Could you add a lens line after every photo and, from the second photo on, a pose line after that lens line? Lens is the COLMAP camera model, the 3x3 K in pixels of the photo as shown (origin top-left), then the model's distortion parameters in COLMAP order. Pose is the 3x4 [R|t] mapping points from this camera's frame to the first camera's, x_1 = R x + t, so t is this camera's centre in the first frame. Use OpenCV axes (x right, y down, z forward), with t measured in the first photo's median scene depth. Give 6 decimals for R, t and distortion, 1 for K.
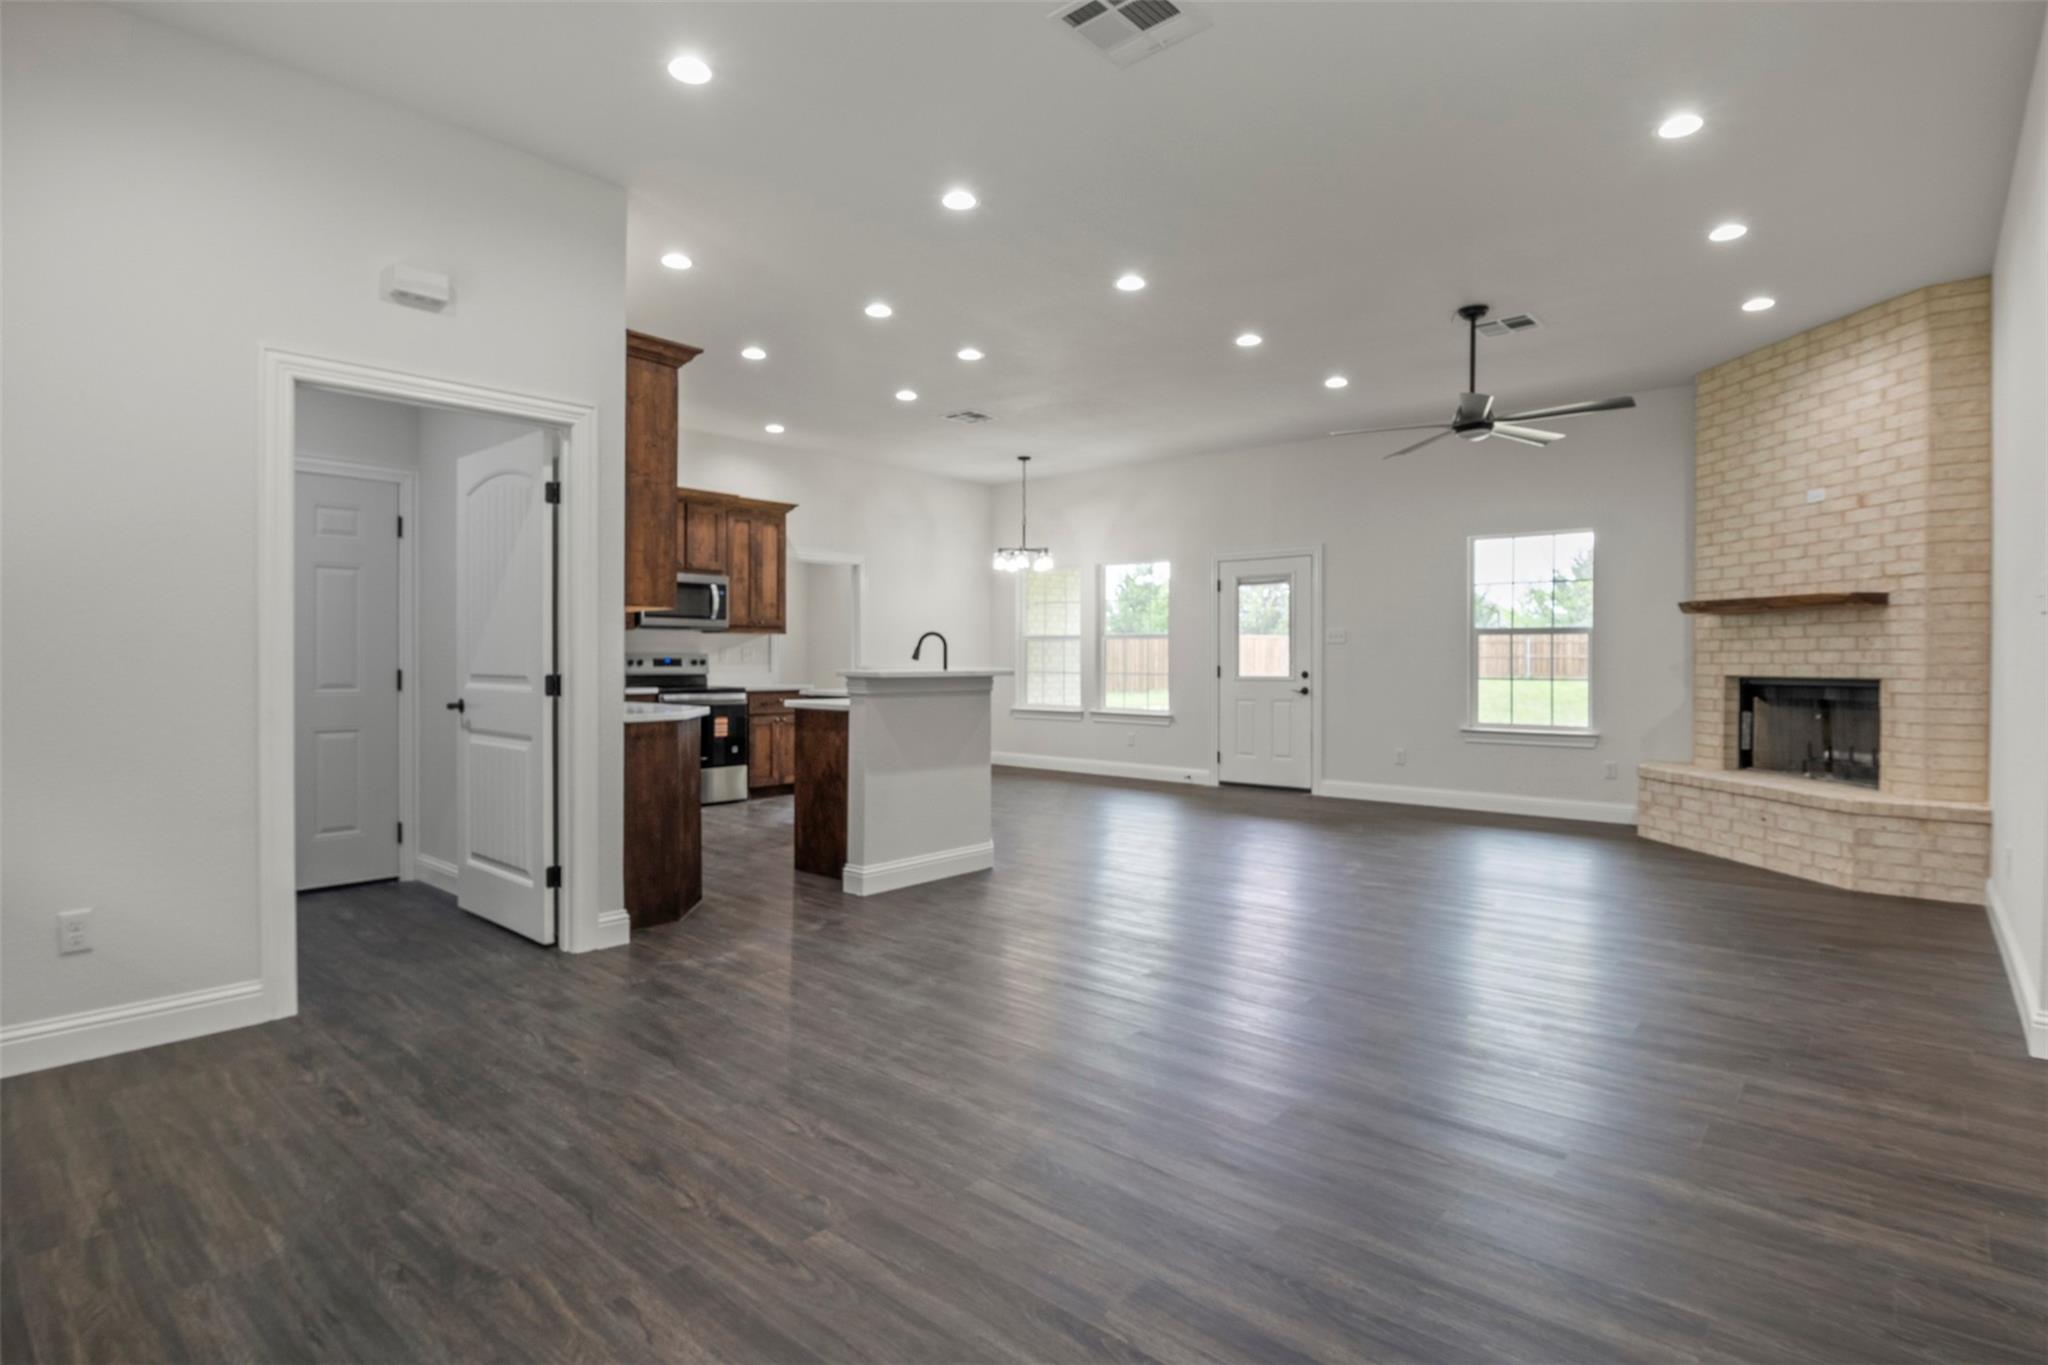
lens RADIAL K [[1033.0, 0, 1018.9], [0, 1033.0, 664.8], [0, 0, 1]] dist [-0.000265, 0.000036]
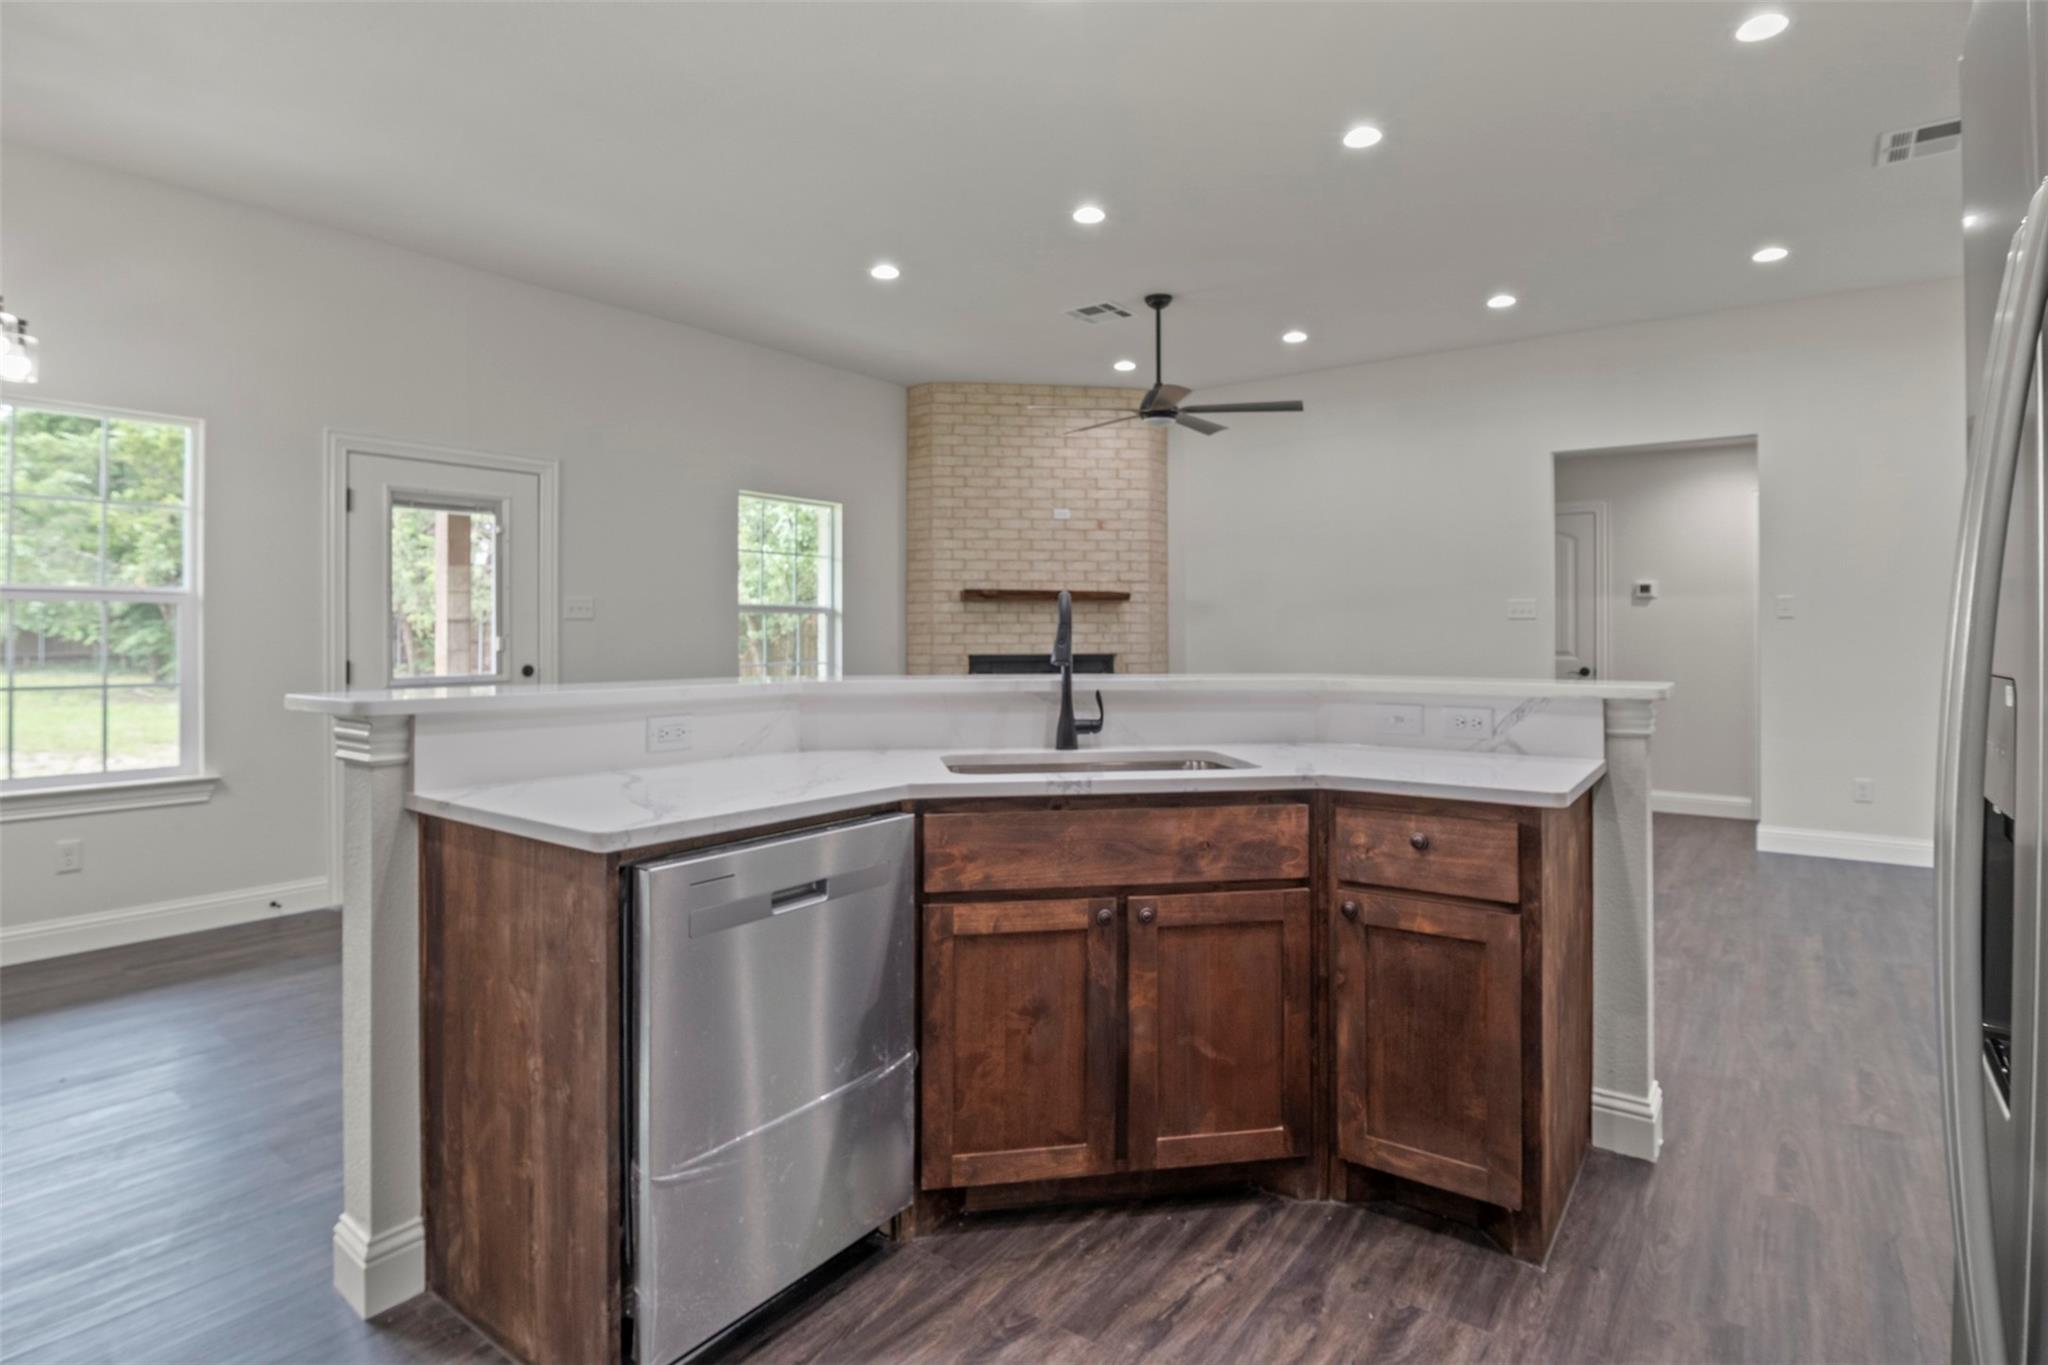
lens RADIAL K [[1043.8, 0, 1023.6], [0, 1043.8, 622.9], [0, 0, 1]] dist [-0.002599, -0.000599]
pose [[-0.078664, 0.006150, 0.996882, -0.477392], [0.006919, 0.999960, -0.005623, -0.017683], [-0.996877, 0.006455, -0.078703, 1.030368]]
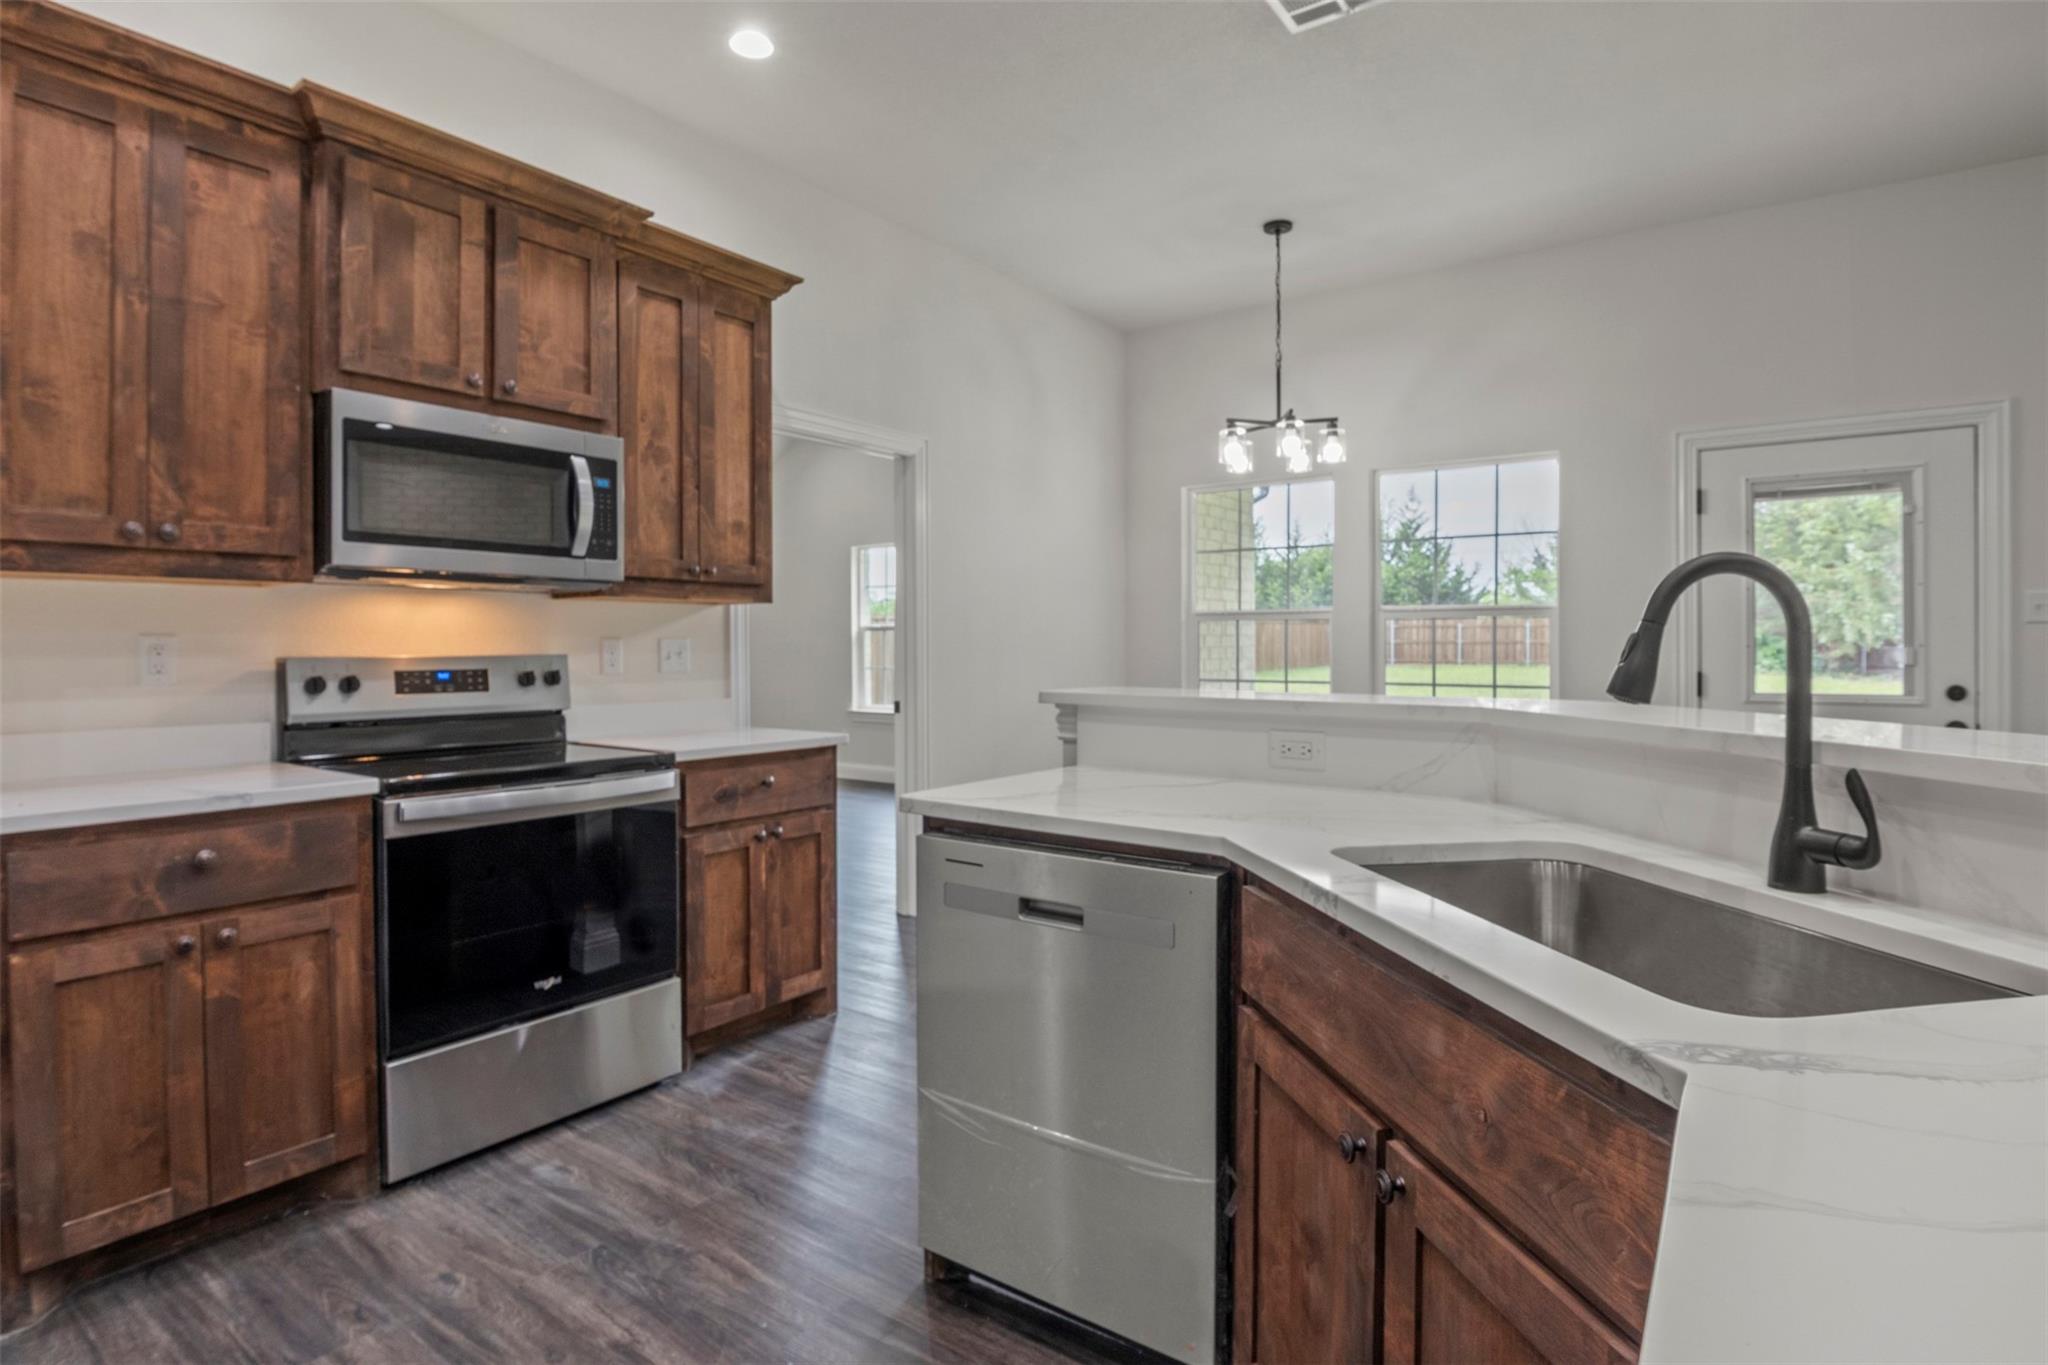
lens RADIAL K [[1049.8, 0, 1029.6], [0, 1049.8, 651.5], [0, 0, 1]] dist [-0.003302, -0.000685]
pose [[0.994782, -0.005246, 0.101885, -0.228763], [0.005160, 0.999986, 0.001106, -0.015039], [-0.101889, -0.000575, 0.994796, 0.799970]]
